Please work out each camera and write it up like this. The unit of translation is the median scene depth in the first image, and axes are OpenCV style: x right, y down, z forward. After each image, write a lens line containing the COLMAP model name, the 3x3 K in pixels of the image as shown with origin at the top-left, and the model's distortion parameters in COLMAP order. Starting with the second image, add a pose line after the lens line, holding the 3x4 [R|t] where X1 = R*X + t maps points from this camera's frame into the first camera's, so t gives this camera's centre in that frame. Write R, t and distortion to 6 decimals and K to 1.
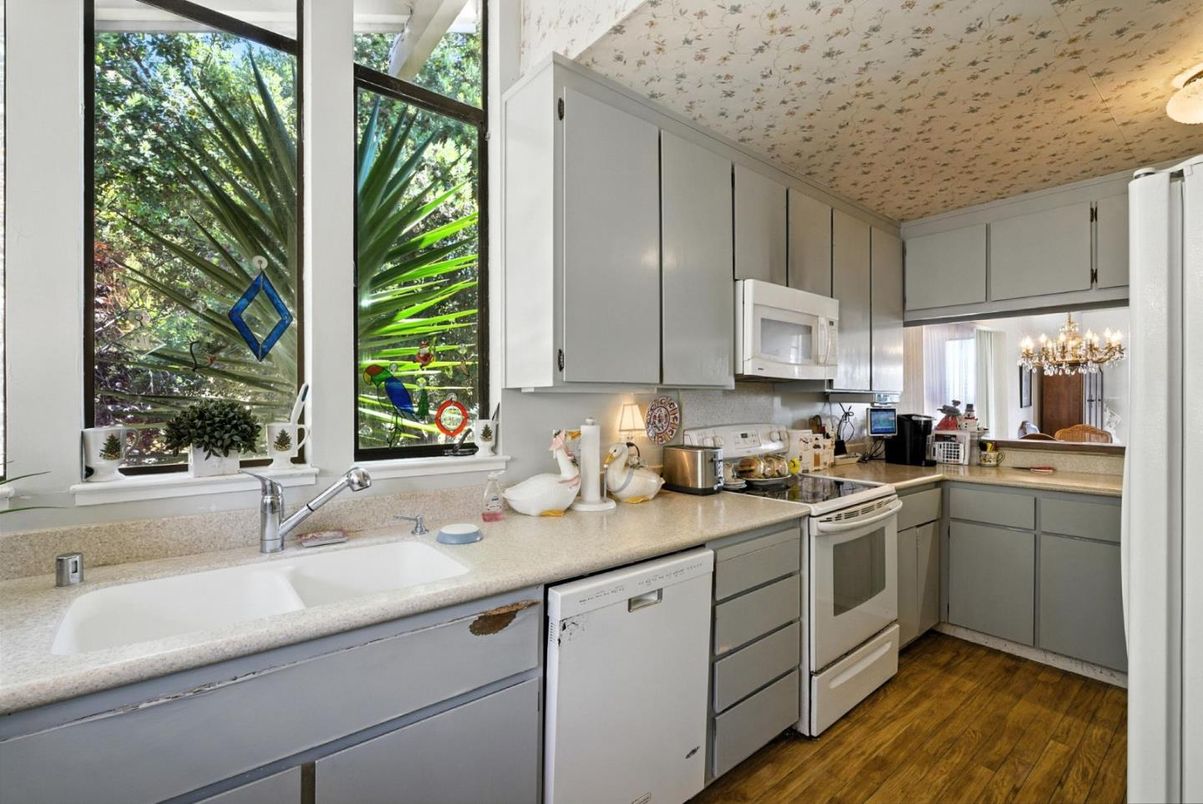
lens RADIAL K [[540.1, 0, 600.6], [0, 540.1, 403.8], [0, 0, 1]] dist [-0.000374, 0.000091]
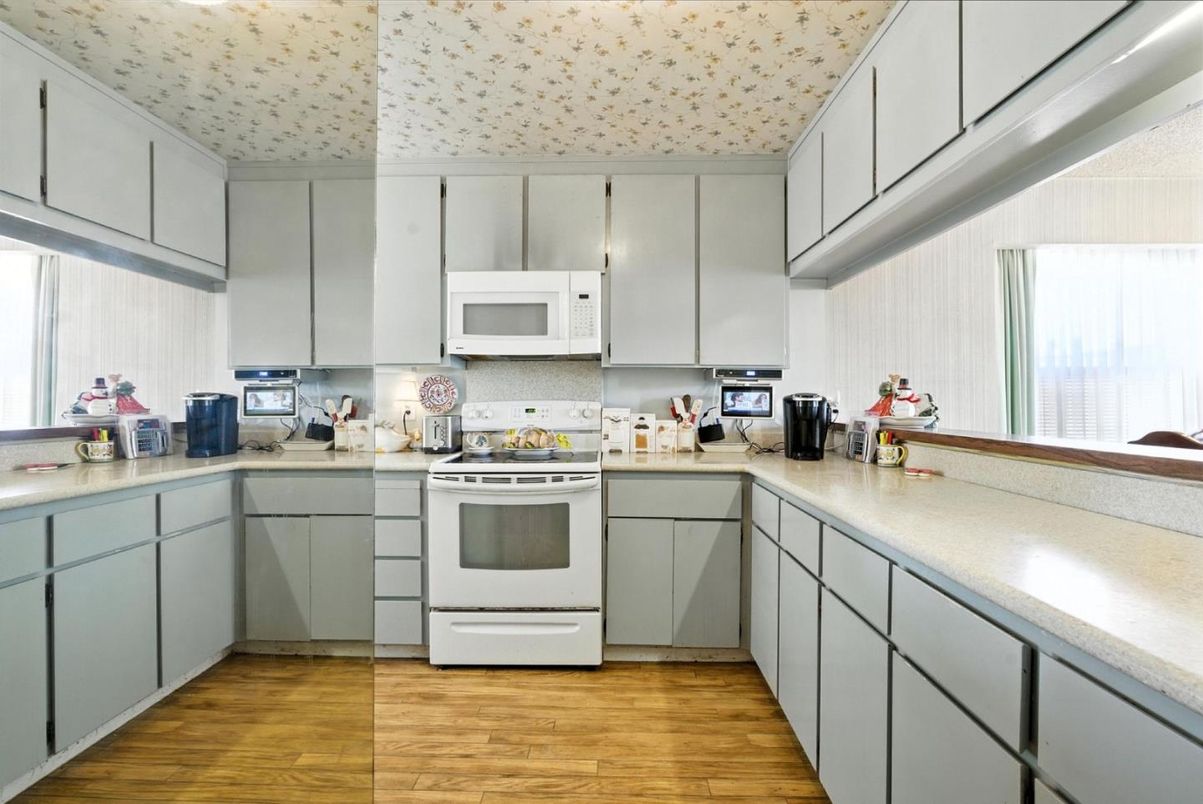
lens RADIAL K [[541.1, 0, 601.5], [0, 541.1, 402.0], [0, 0, 1]] dist [-0.018832, 0.008884]
pose [[0.758001, 0.003502, -0.652245, 1.286420], [-0.005243, 0.999986, -0.000724, 0.049801], [0.652233, 0.003969, 0.758008, 0.328689]]
